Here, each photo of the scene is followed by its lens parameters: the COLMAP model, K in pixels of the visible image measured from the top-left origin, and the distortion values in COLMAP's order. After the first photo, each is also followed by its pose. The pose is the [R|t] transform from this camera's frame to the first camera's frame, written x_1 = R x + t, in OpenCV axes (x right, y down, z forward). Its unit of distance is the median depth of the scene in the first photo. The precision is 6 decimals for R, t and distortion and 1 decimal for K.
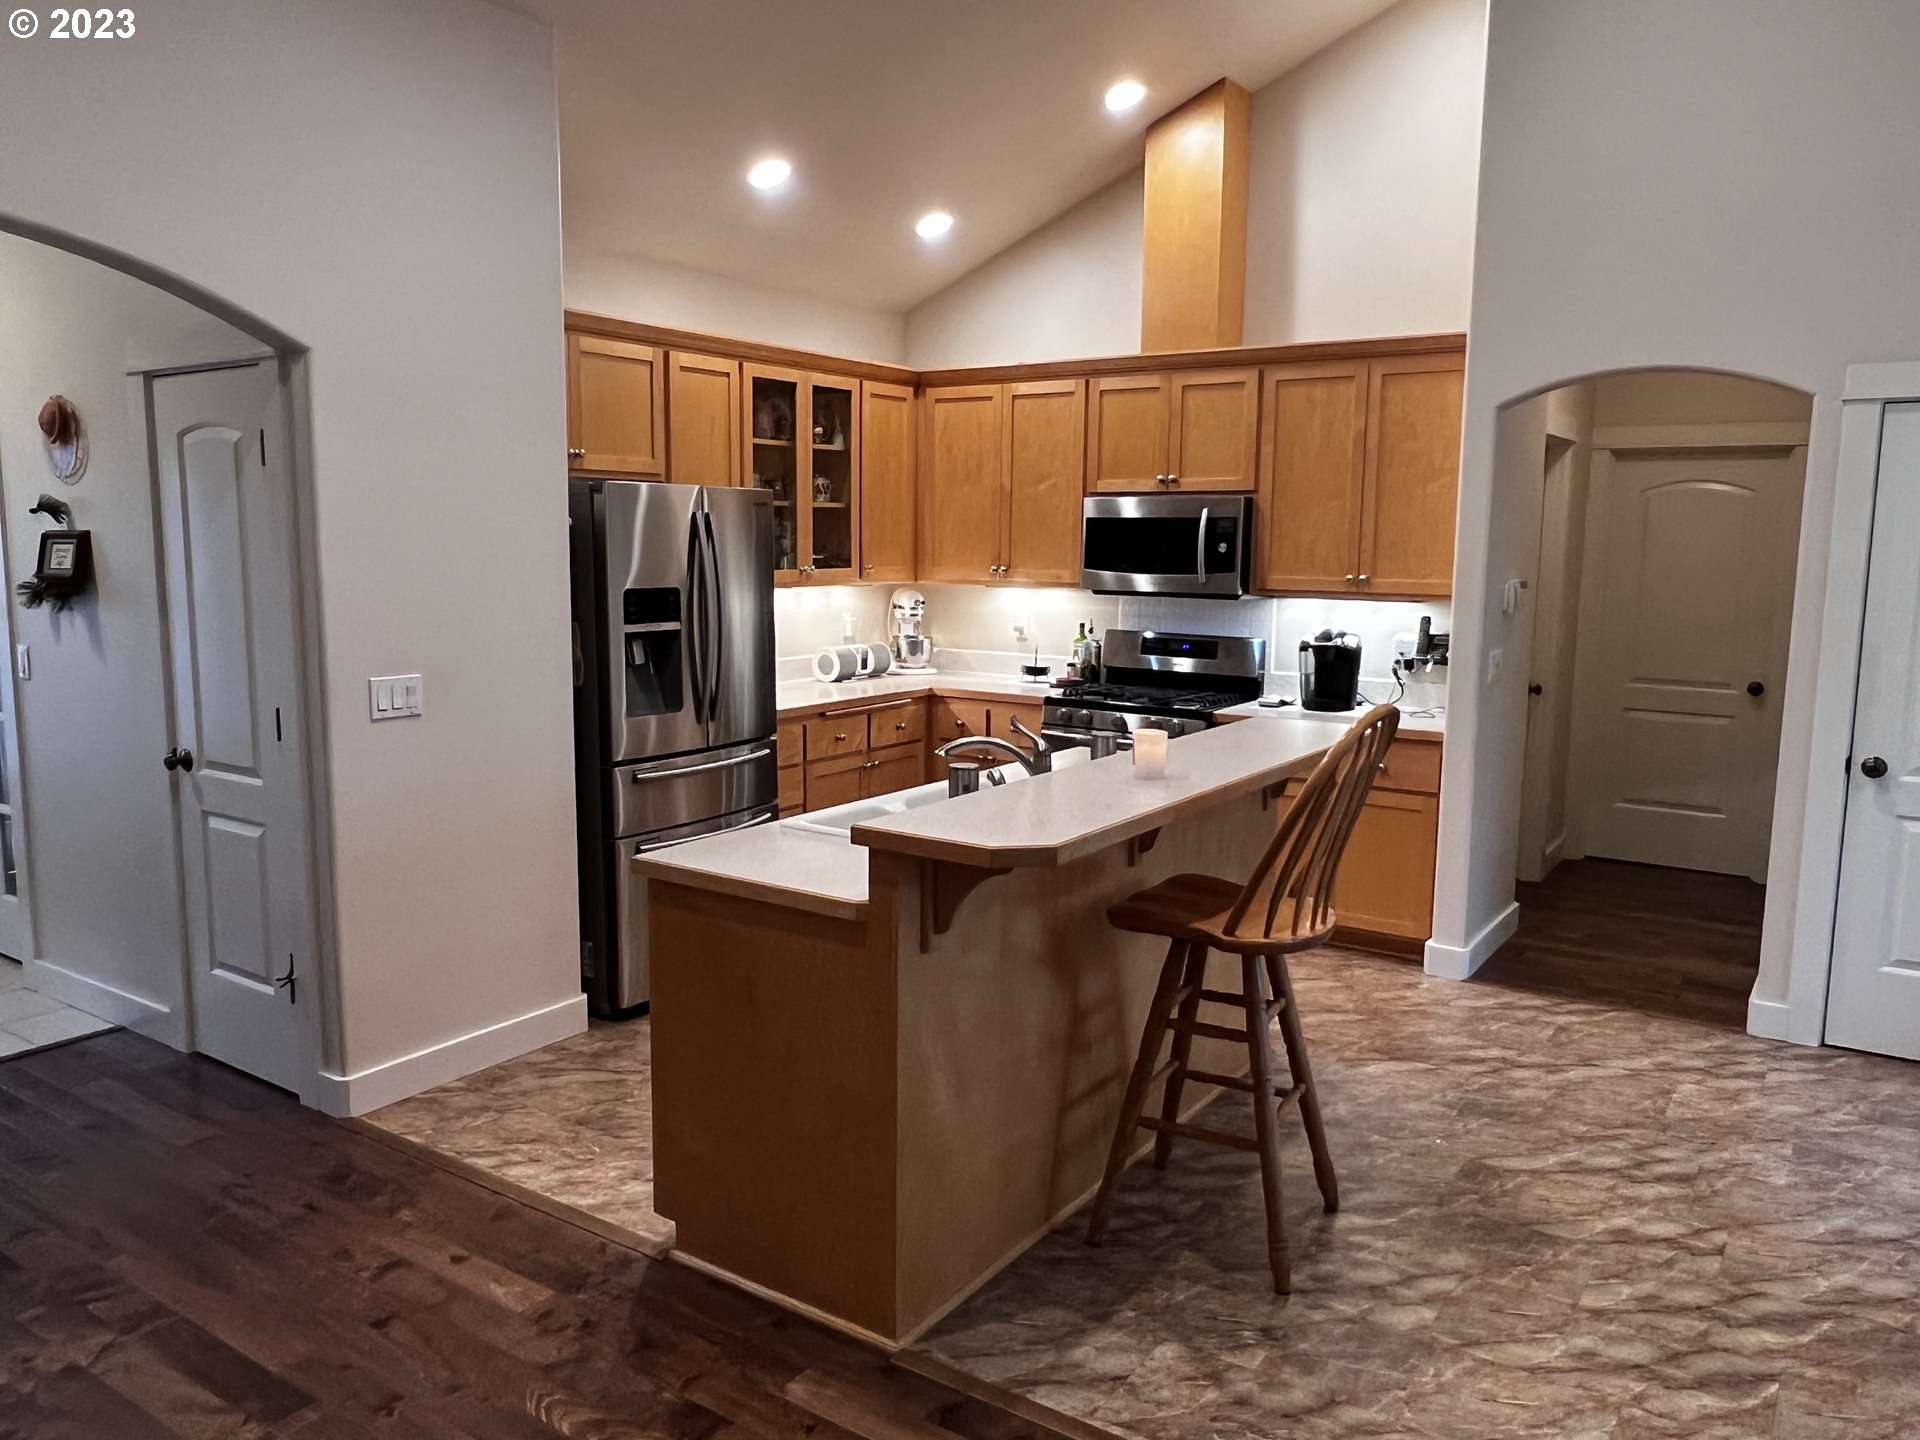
lens RADIAL K [[1397.3, 0, 943.1], [0, 1397.3, 720.5], [0, 0, 1]] dist [0.000869, -0.005218]
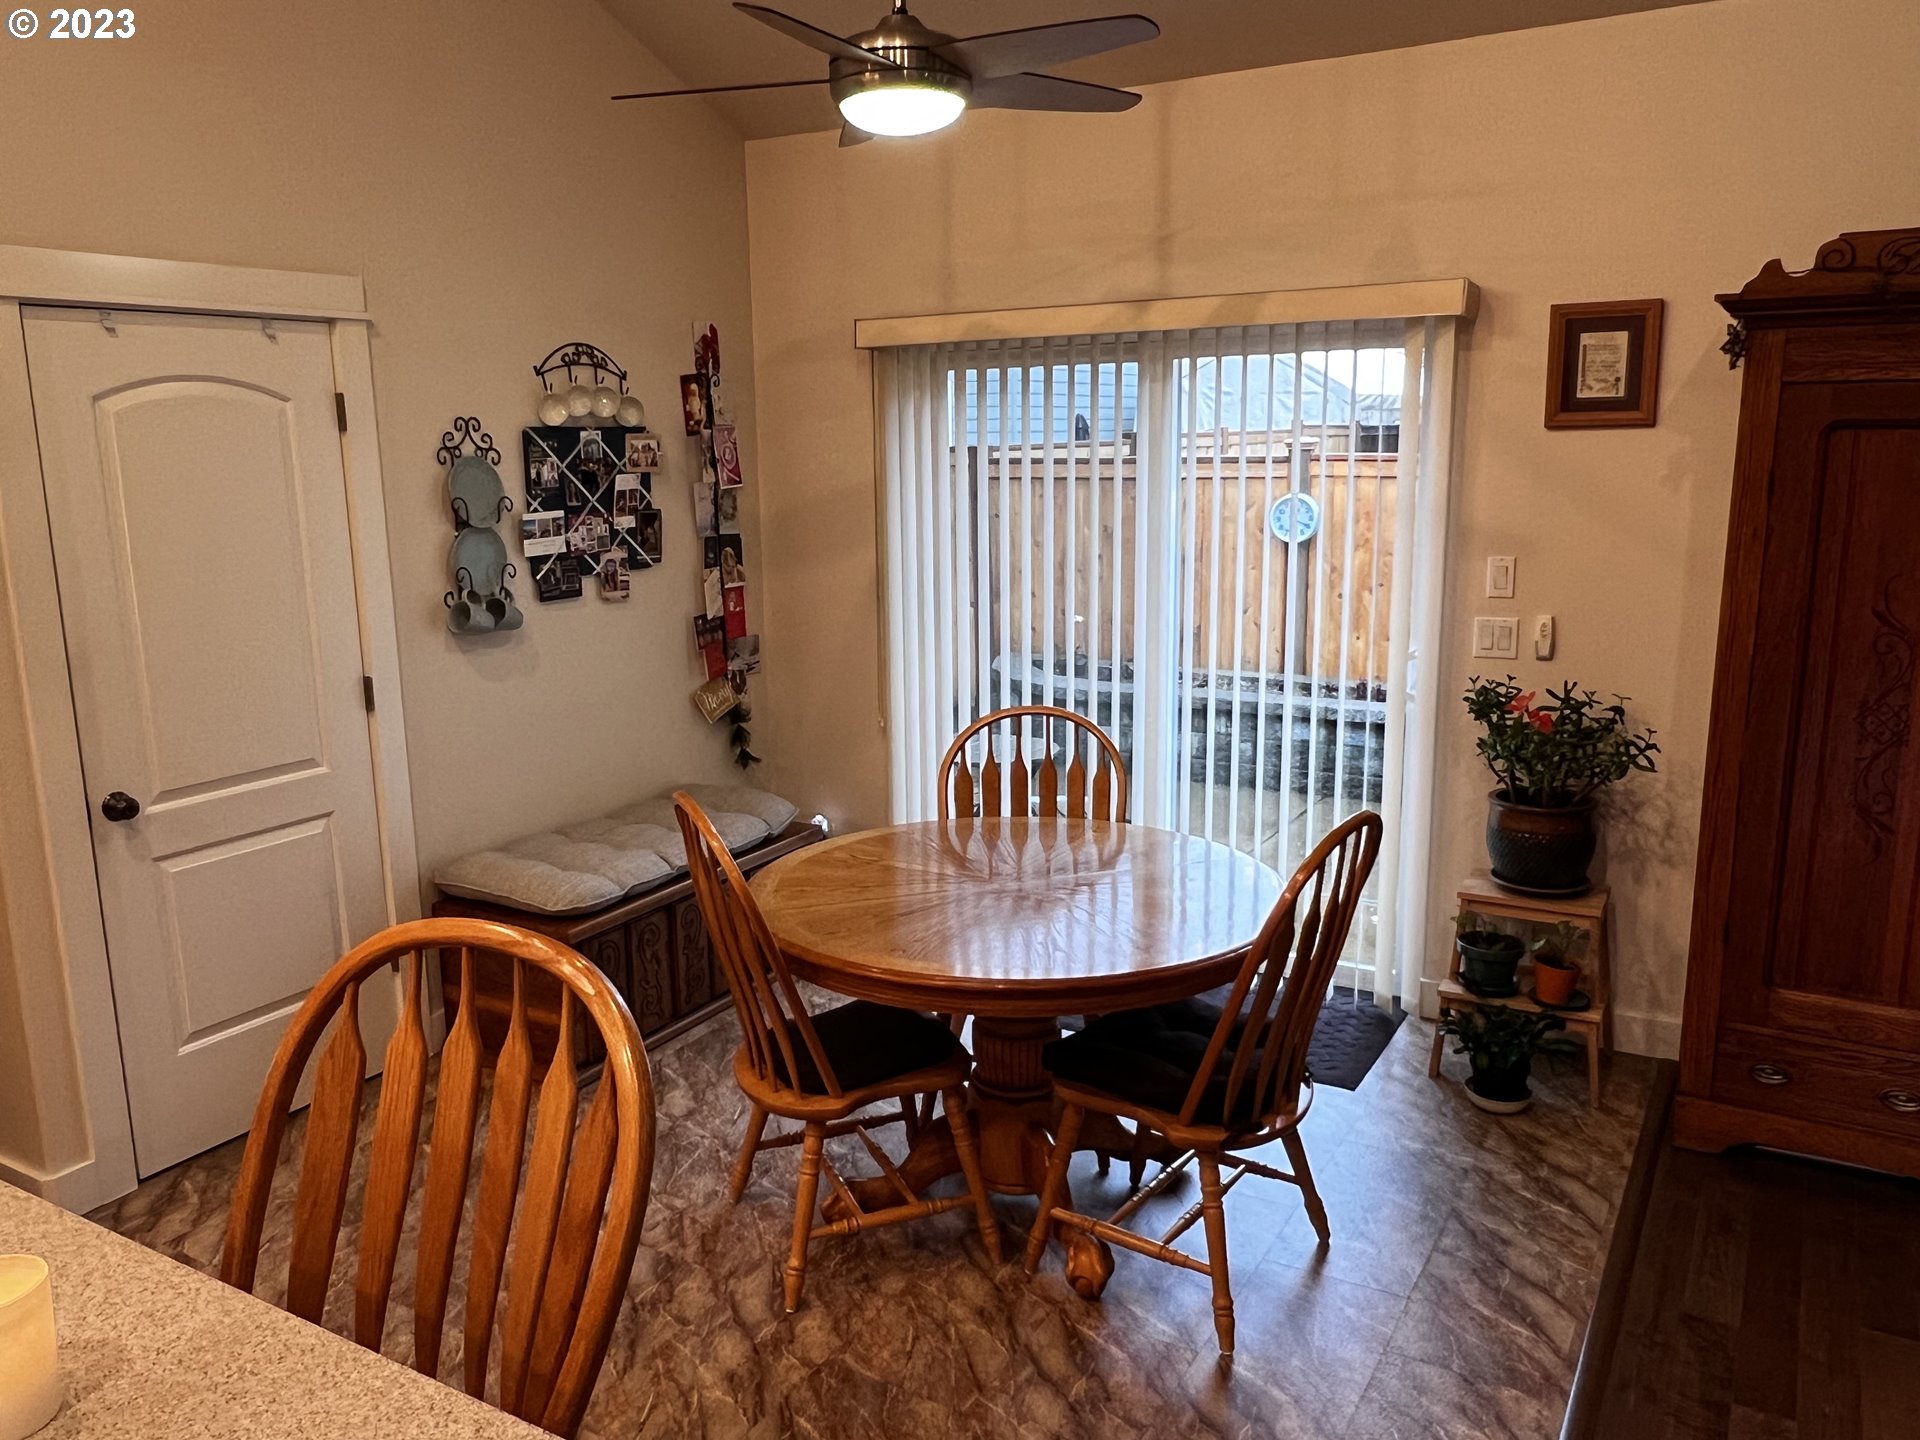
lens RADIAL K [[1456.6, 0, 947.8], [0, 1456.6, 729.8], [0, 0, 1]] dist [0.032173, -0.028383]
pose [[-0.060727, -0.208451, 0.976146, -0.086538], [0.147054, 0.965411, 0.215307, -0.084291], [-0.987263, 0.156621, -0.027973, 0.450515]]
